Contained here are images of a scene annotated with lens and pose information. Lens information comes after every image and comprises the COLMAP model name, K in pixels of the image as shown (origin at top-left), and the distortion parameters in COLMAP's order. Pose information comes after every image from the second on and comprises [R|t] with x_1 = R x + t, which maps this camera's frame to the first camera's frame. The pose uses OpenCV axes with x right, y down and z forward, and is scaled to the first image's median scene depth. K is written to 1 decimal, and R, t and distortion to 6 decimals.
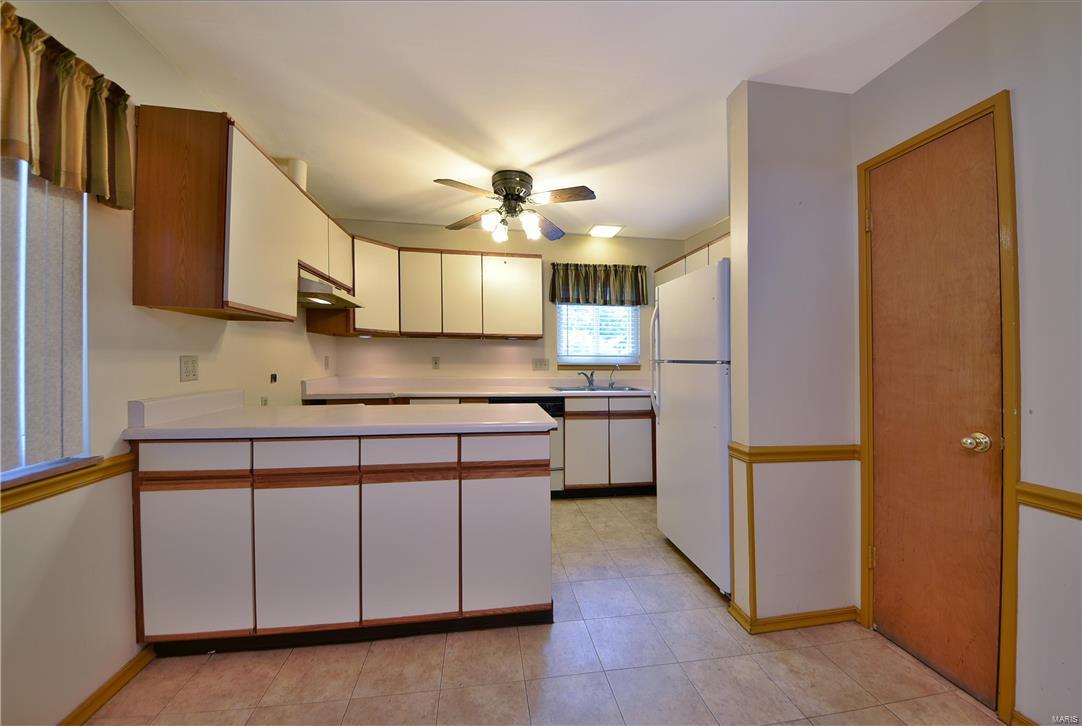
lens RADIAL K [[399.2, 0, 525.9], [0, 399.2, 358.8], [0, 0, 1]] dist [-0.000188, -0.000060]
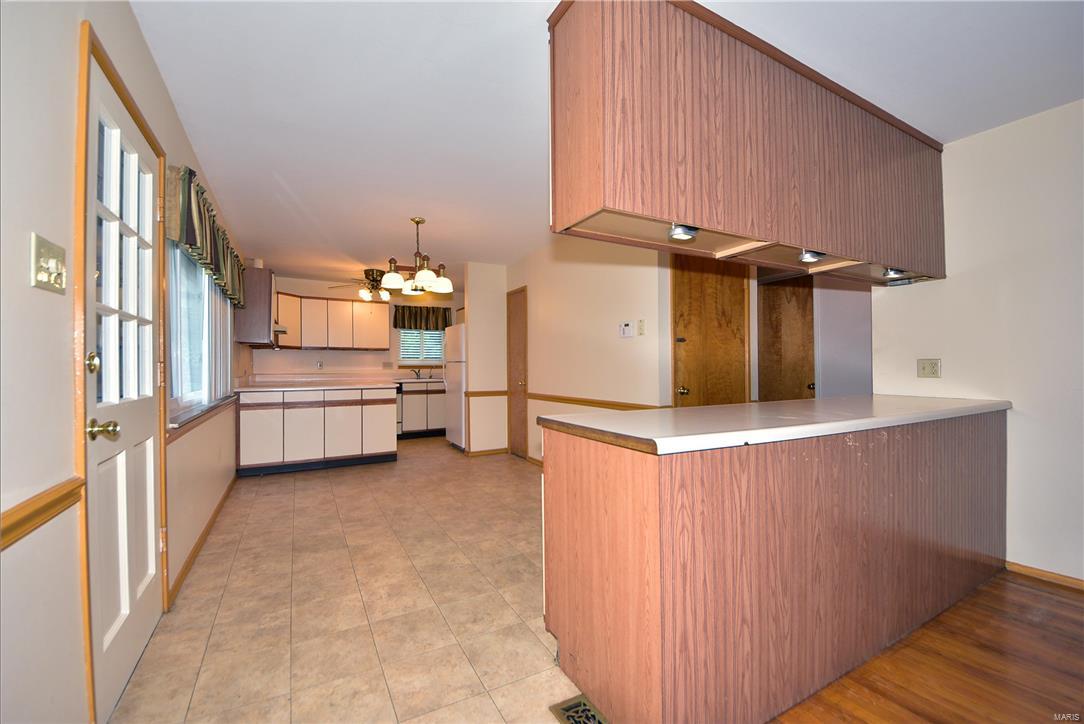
lens RADIAL K [[444.0, 0, 547.2], [0, 444.0, 351.4], [0, 0, 1]] dist [0.003362, -0.000206]
pose [[0.915402, 0.003608, 0.402524, -0.117082], [0.008829, 0.999539, -0.029038, 0.016675], [-0.402444, 0.030135, 0.914949, -1.145539]]
